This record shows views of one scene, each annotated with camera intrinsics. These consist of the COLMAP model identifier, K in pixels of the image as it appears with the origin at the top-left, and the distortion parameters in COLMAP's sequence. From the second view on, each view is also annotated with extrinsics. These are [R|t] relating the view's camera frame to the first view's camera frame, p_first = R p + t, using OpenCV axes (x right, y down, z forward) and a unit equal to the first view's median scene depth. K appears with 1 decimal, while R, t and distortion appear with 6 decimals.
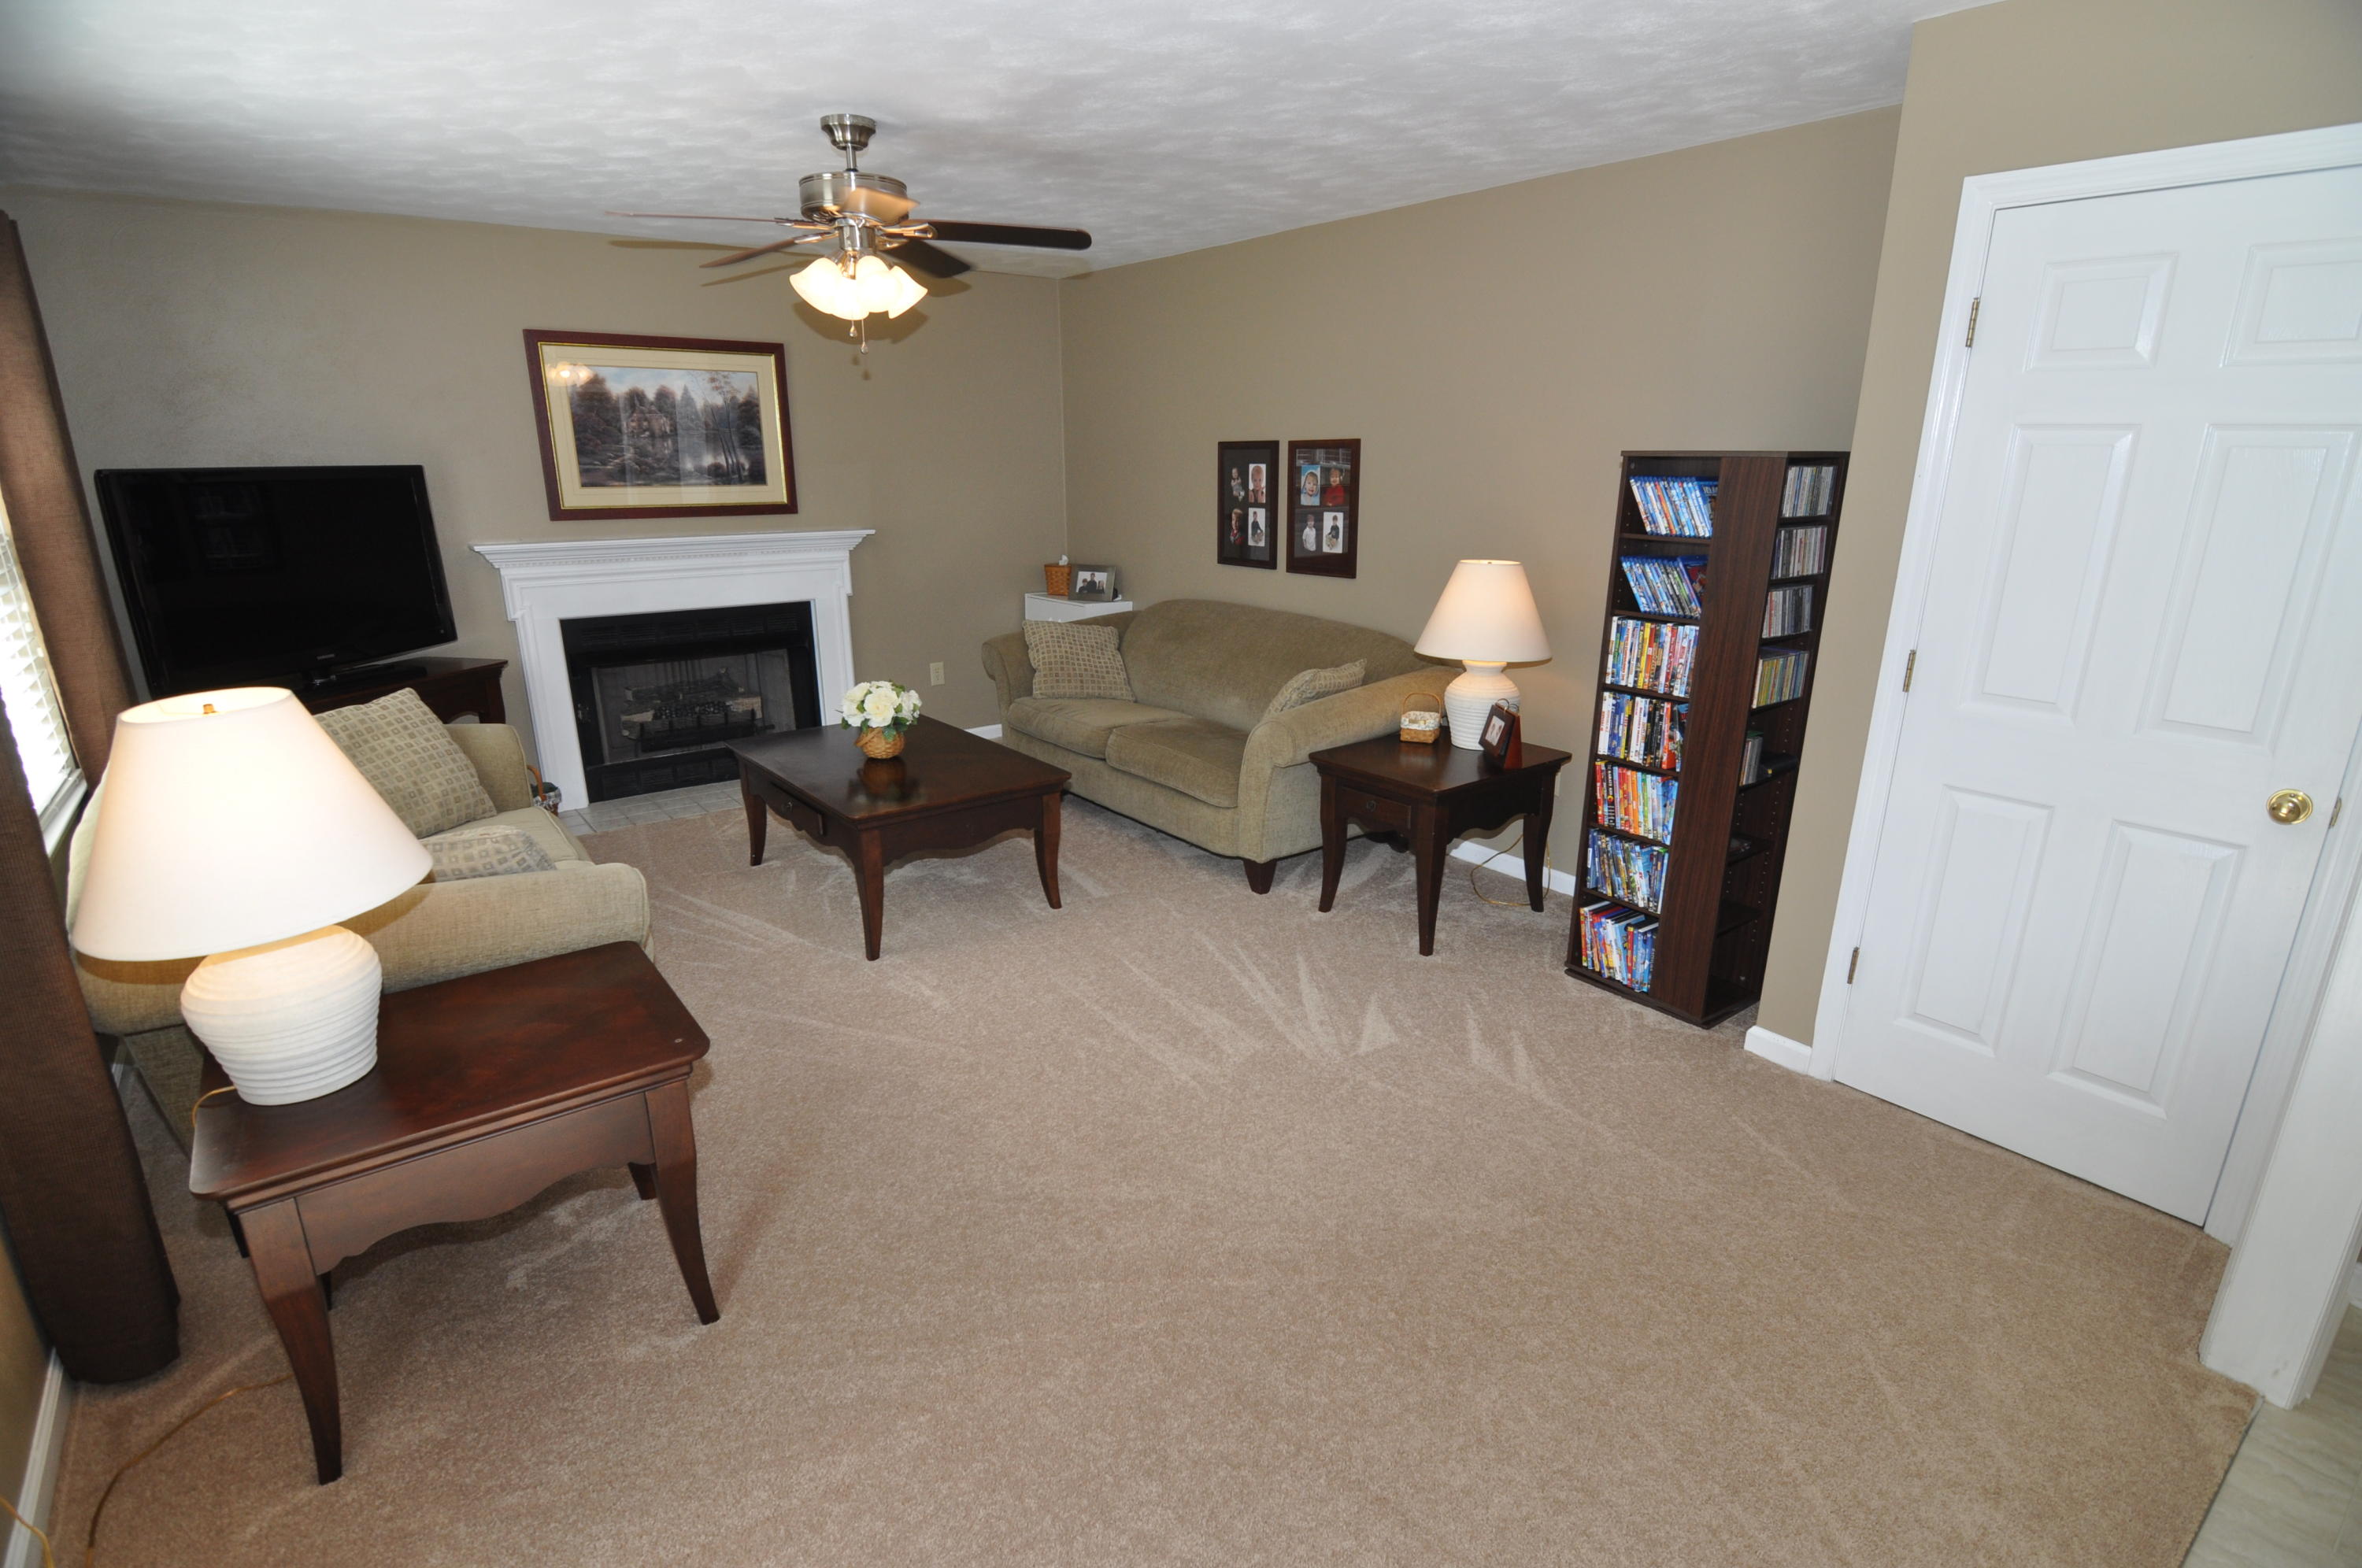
lens RADIAL K [[1140.1, 0, 1178.1], [0, 1140.1, 801.5], [0, 0, 1]] dist [0.000713, -0.016236]
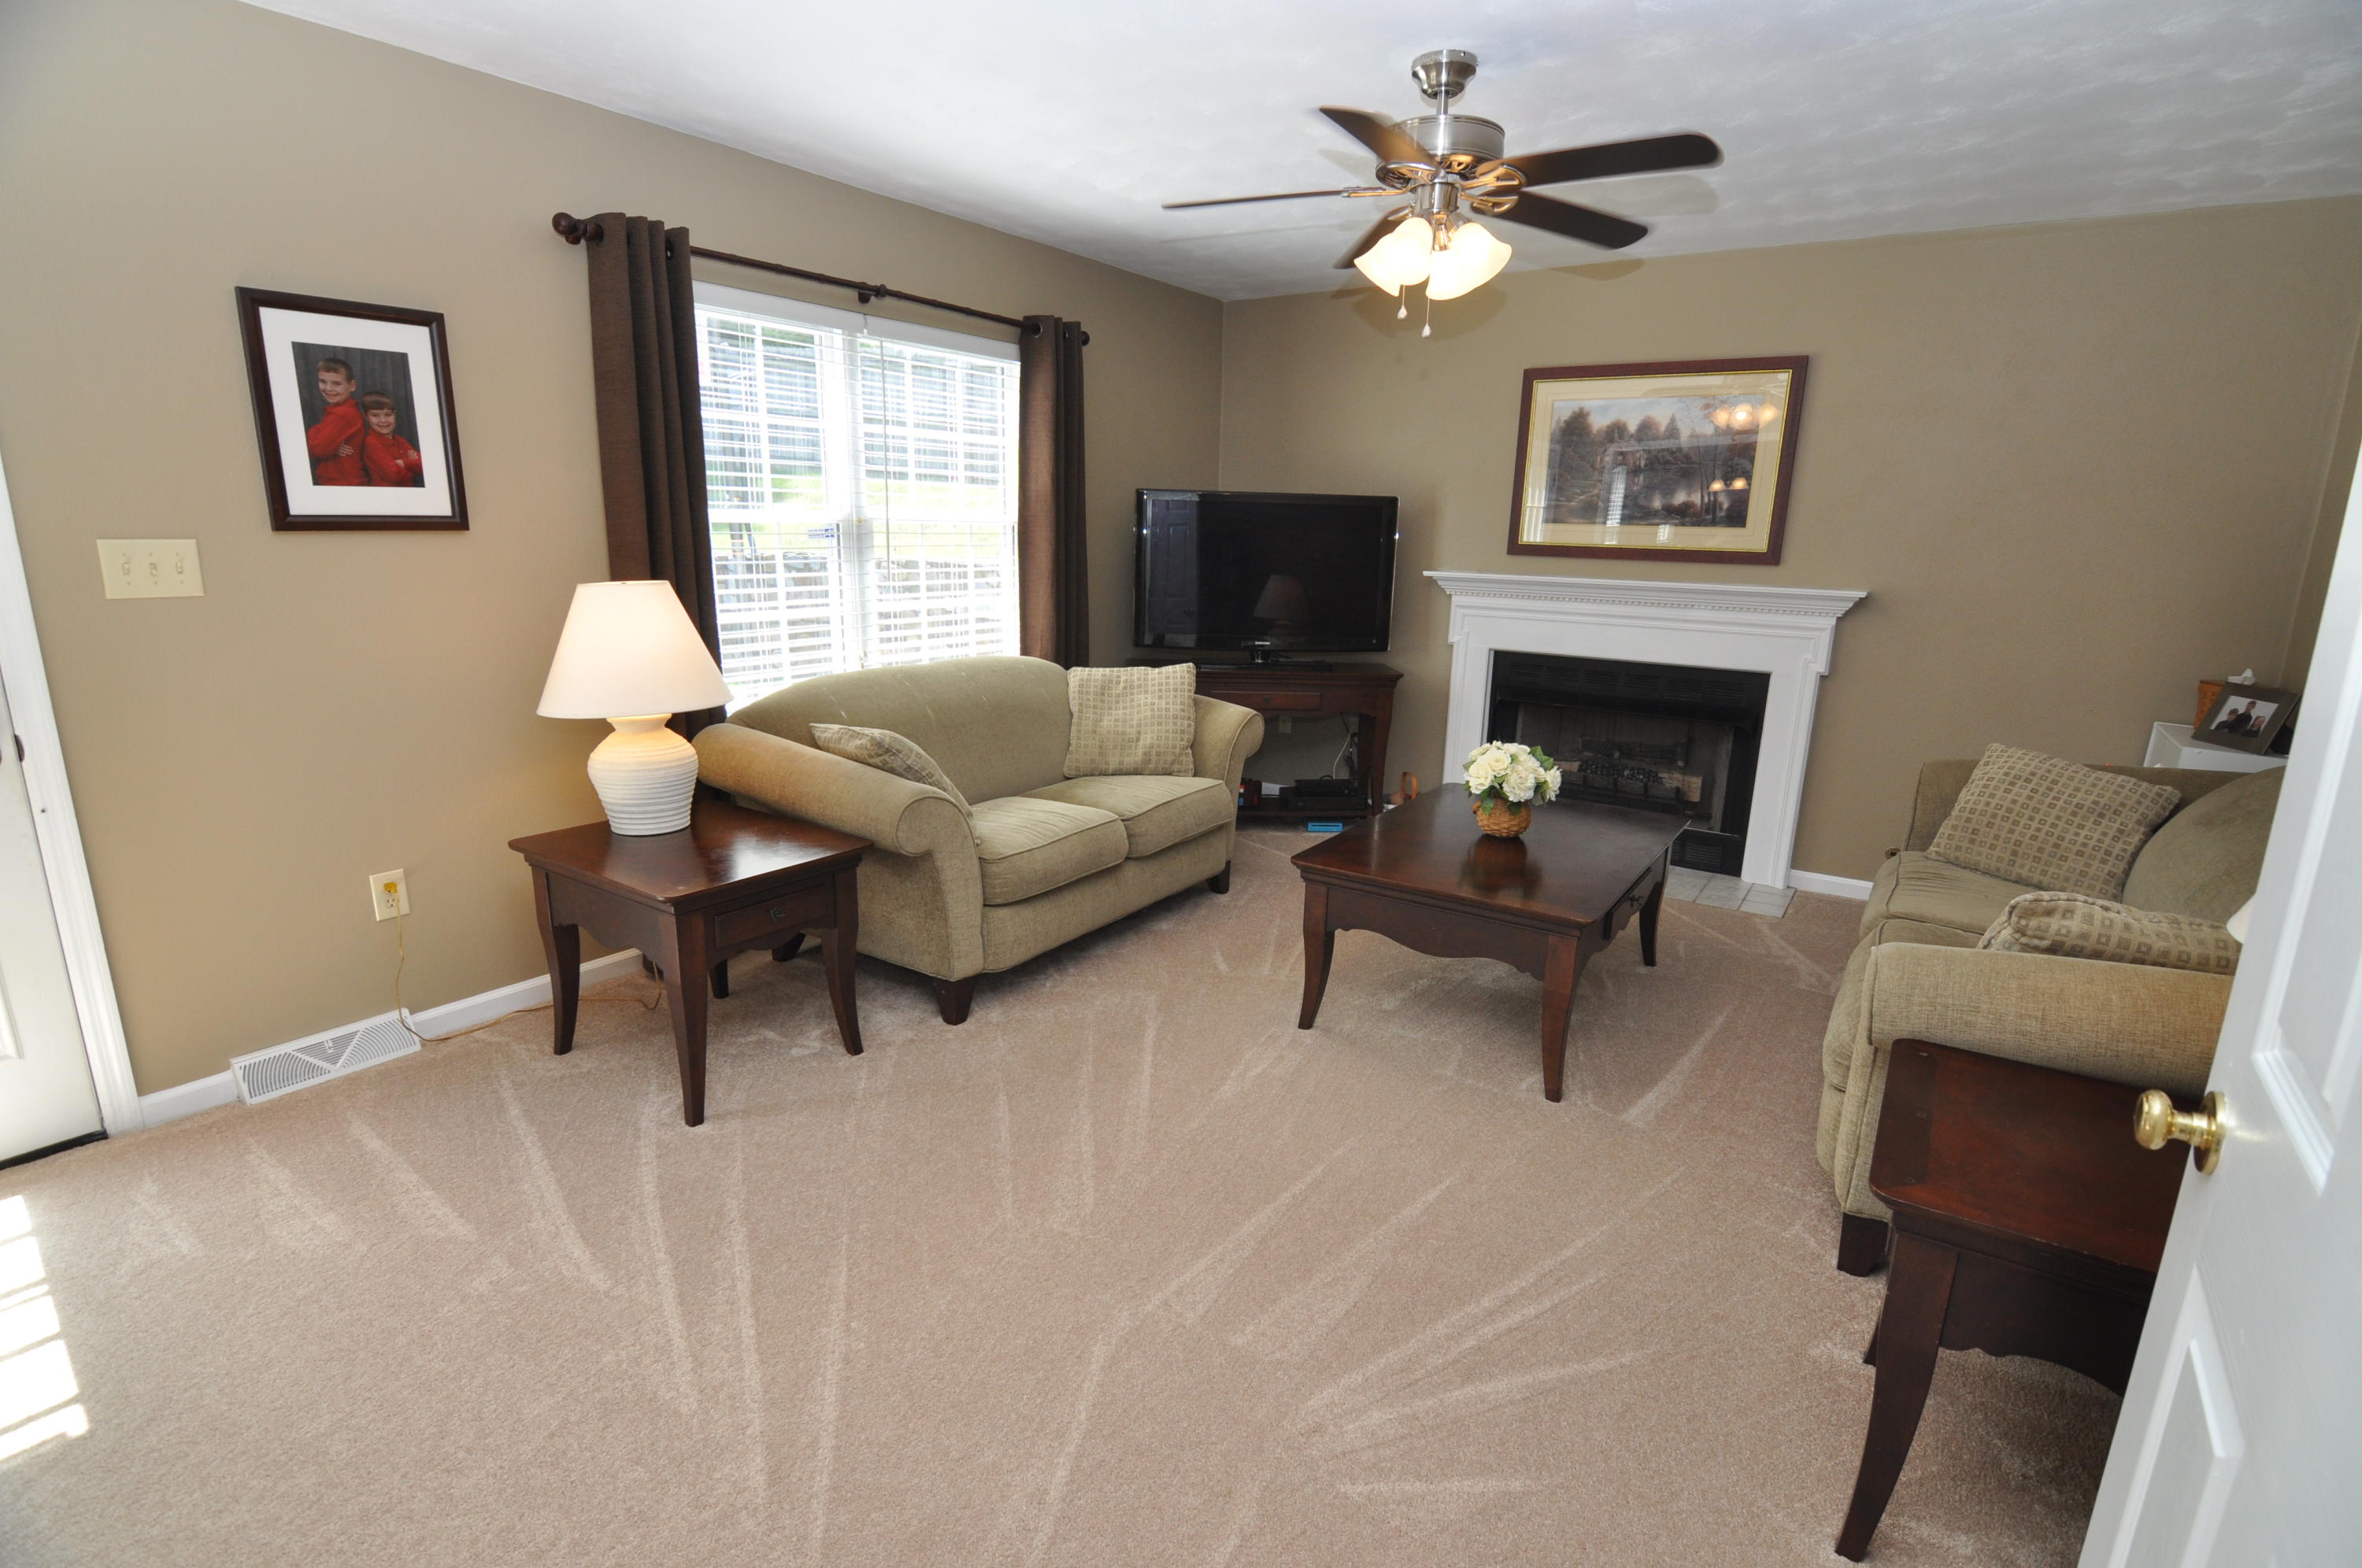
lens RADIAL K [[1140.1, 0, 1178.1], [0, 1140.1, 801.5], [0, 0, 1]] dist [0.000713, -0.016236]
pose [[0.310556, 0.231838, -0.921849, 0.487972], [-0.299387, 0.944299, 0.136625, -0.121911], [0.902176, 0.233560, 0.362667, 0.571789]]
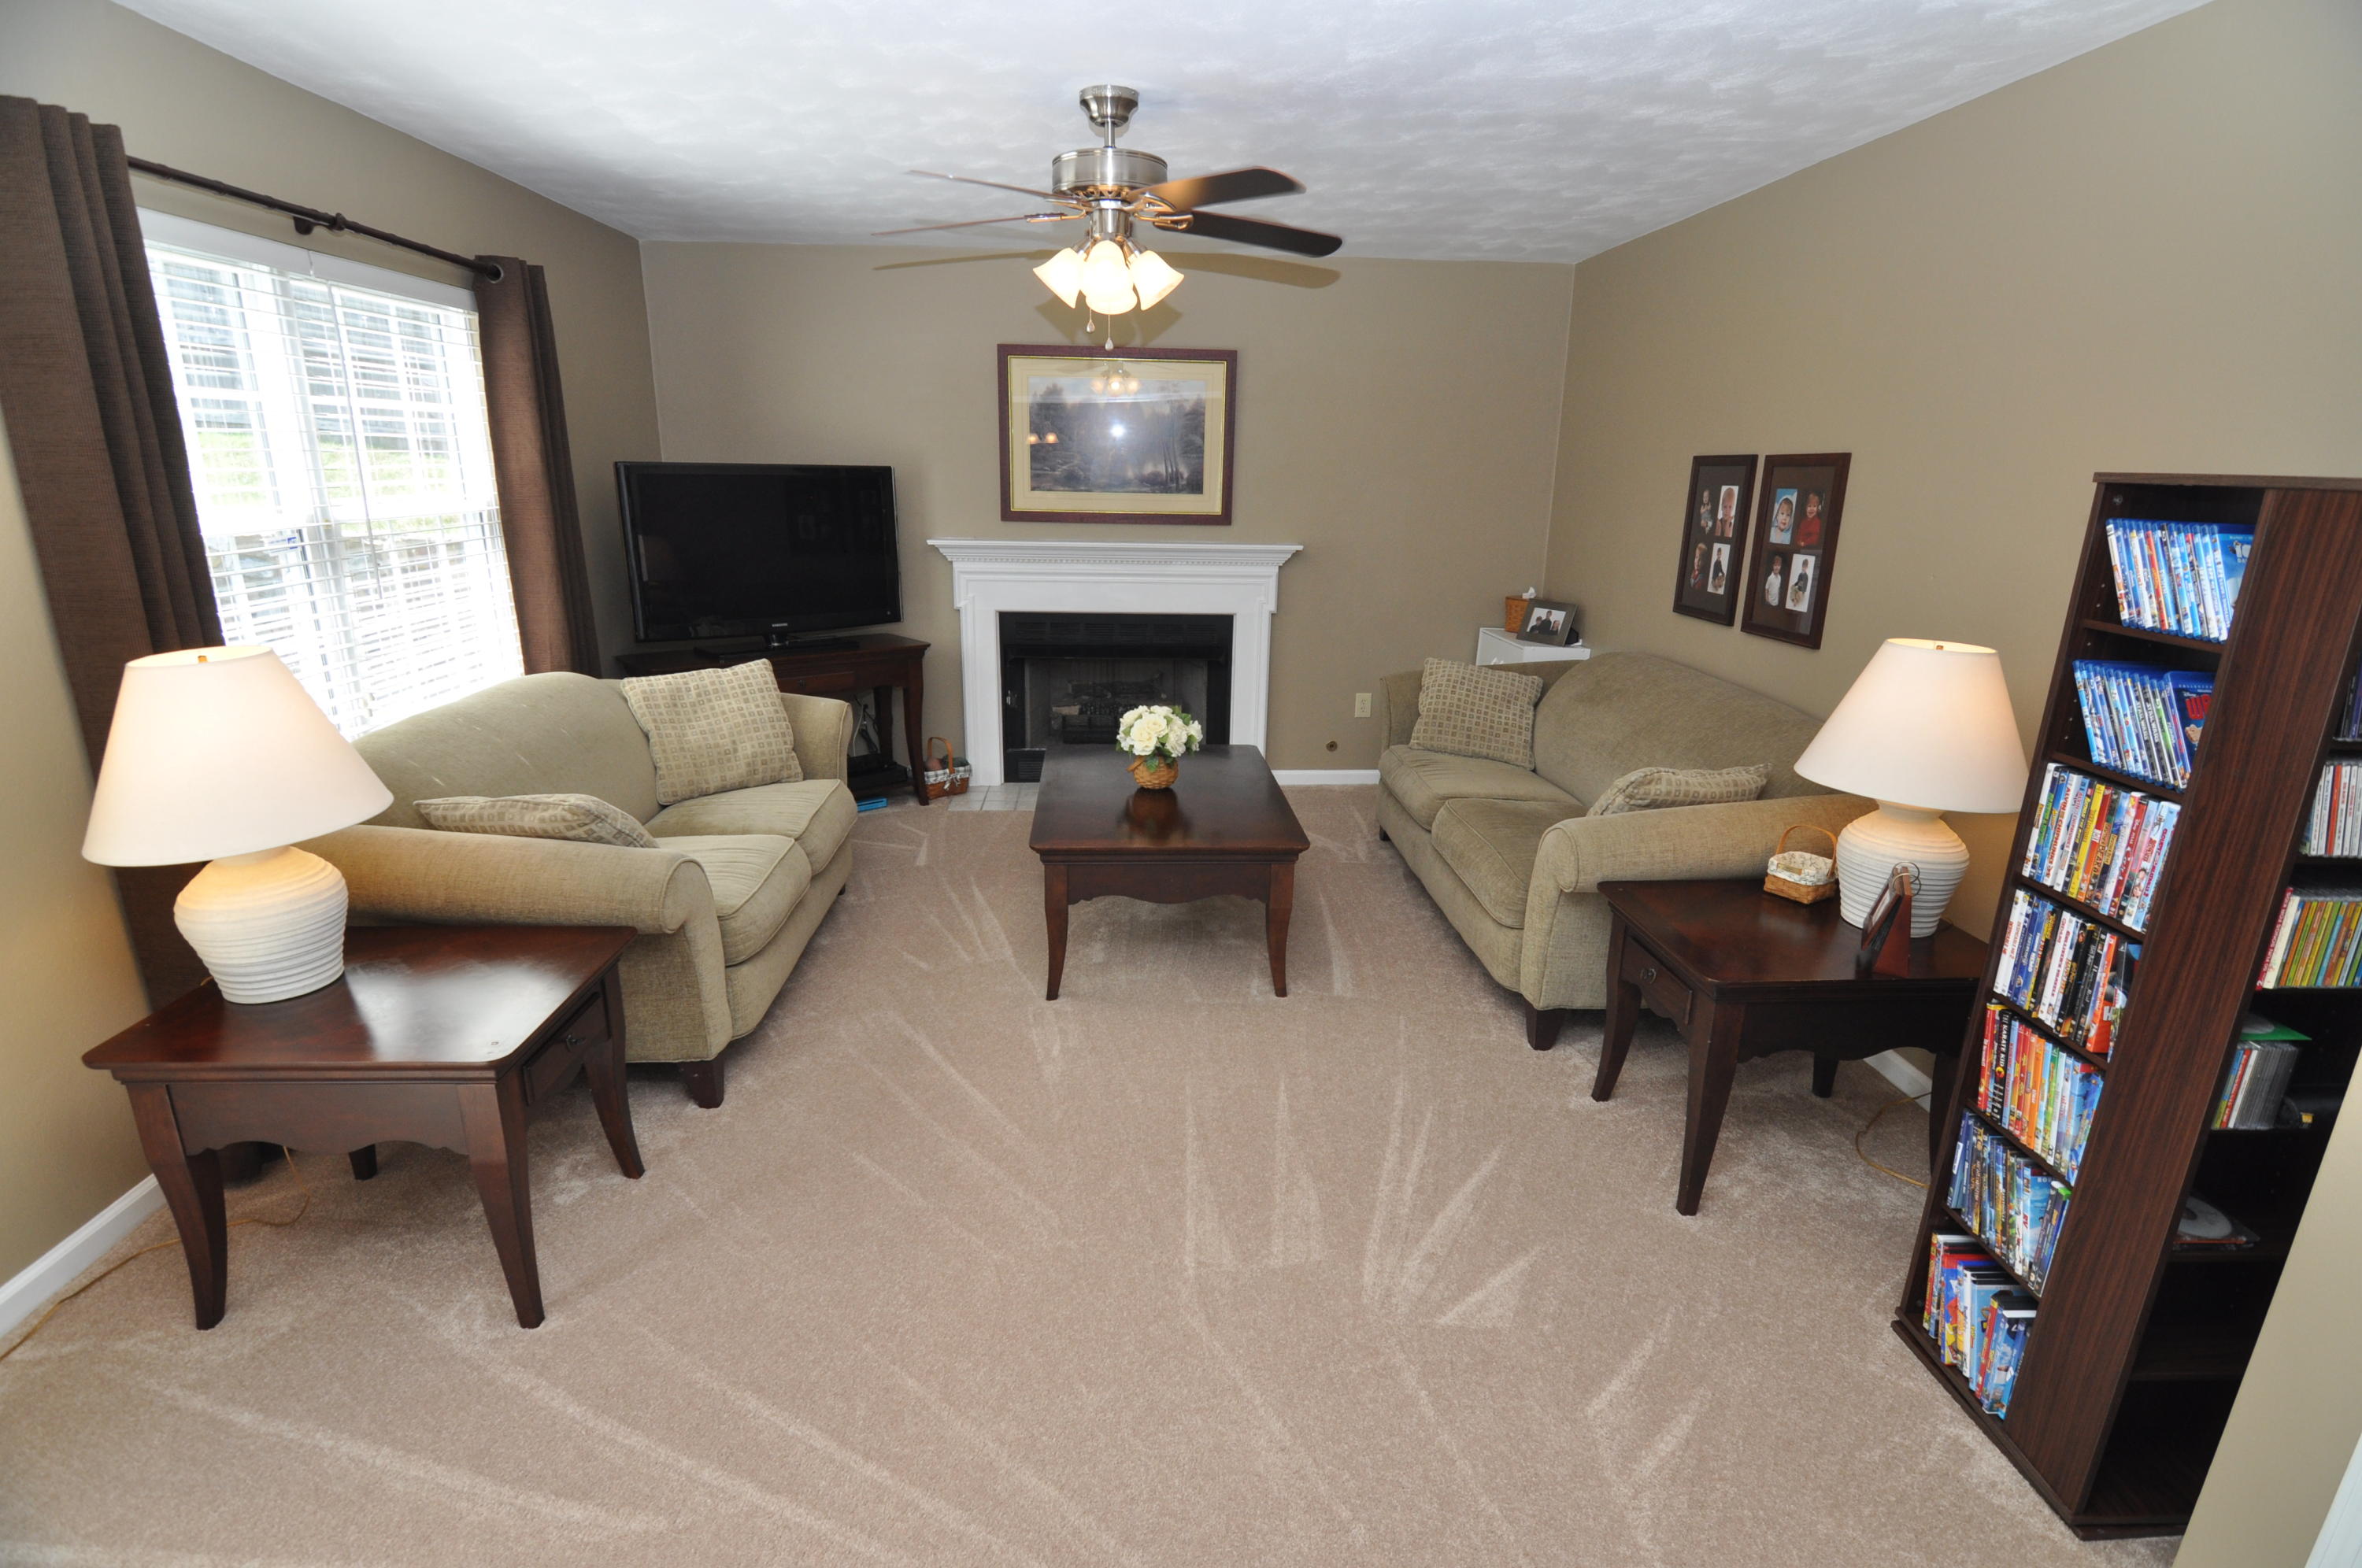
lens RADIAL K [[1140.1, 0, 1178.1], [0, 1140.1, 801.5], [0, 0, 1]] dist [0.000713, -0.016236]
pose [[0.824466, 0.173861, -0.538542, 0.302889], [-0.181173, 0.982643, 0.039871, -0.079702], [0.536126, 0.064697, 0.841655, 0.268183]]
